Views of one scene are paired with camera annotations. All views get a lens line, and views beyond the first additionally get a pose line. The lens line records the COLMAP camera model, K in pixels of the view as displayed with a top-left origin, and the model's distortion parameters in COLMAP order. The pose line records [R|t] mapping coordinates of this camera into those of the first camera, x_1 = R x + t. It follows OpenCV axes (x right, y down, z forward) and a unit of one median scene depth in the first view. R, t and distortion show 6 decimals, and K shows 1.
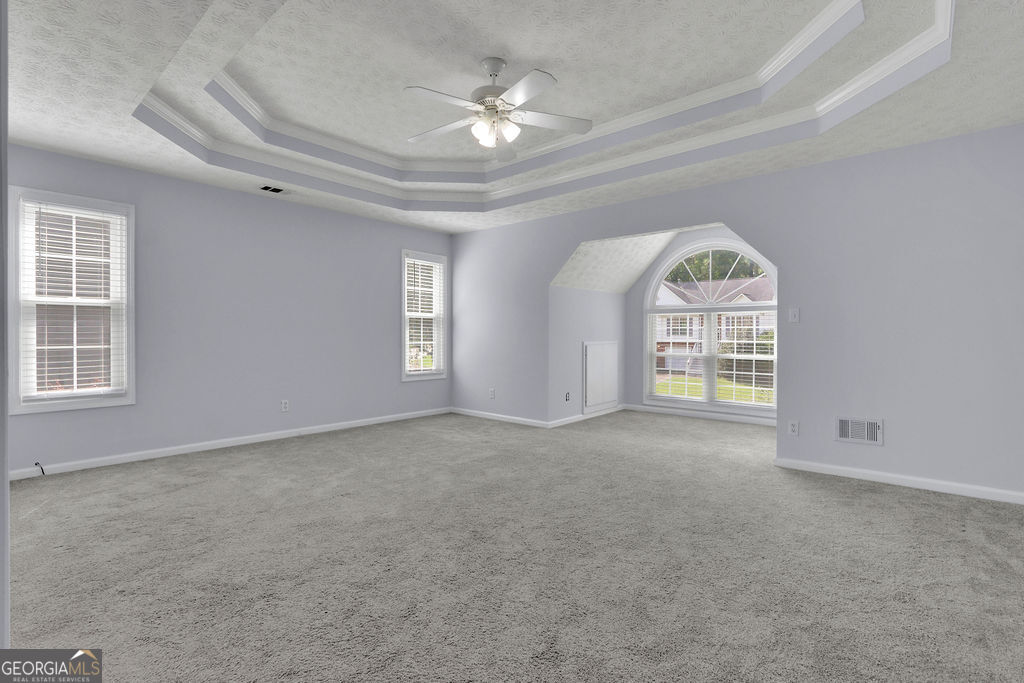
lens RADIAL K [[474.5, 0, 504.4], [0, 474.5, 341.0], [0, 0, 1]] dist [-0.013349, 0.000097]
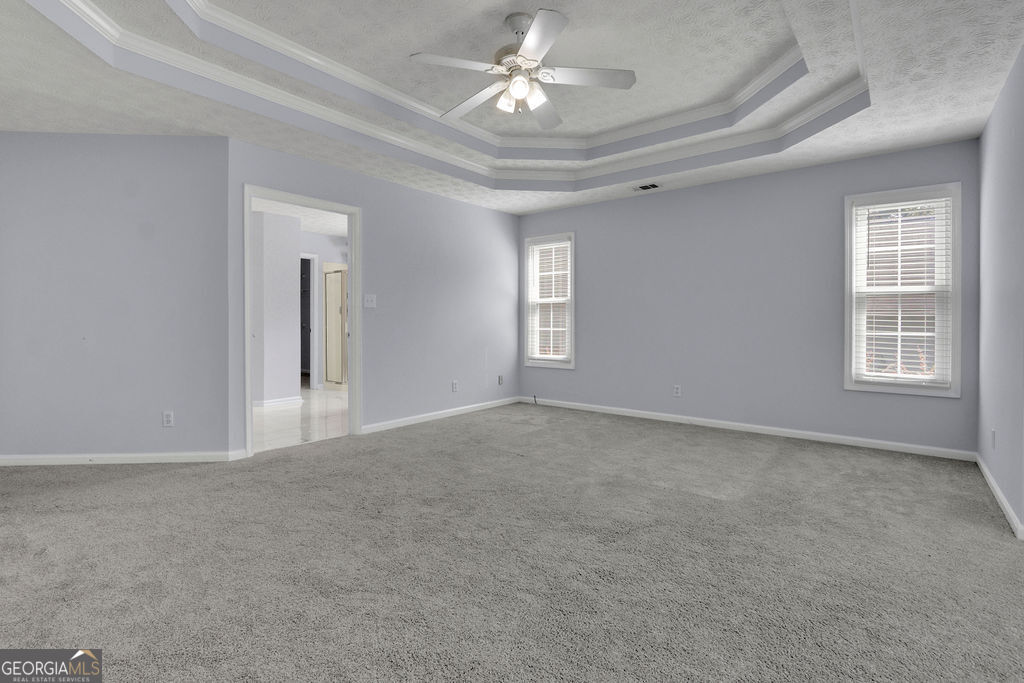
lens RADIAL K [[476.5, 0, 510.0], [0, 476.5, 323.3], [0, 0, 1]] dist [-0.048399, 0.000054]
pose [[0.038390, 0.001917, -0.999261, 0.499352], [-0.013337, 0.999910, 0.001406, -0.005016], [0.999174, 0.013273, 0.038412, 0.557340]]
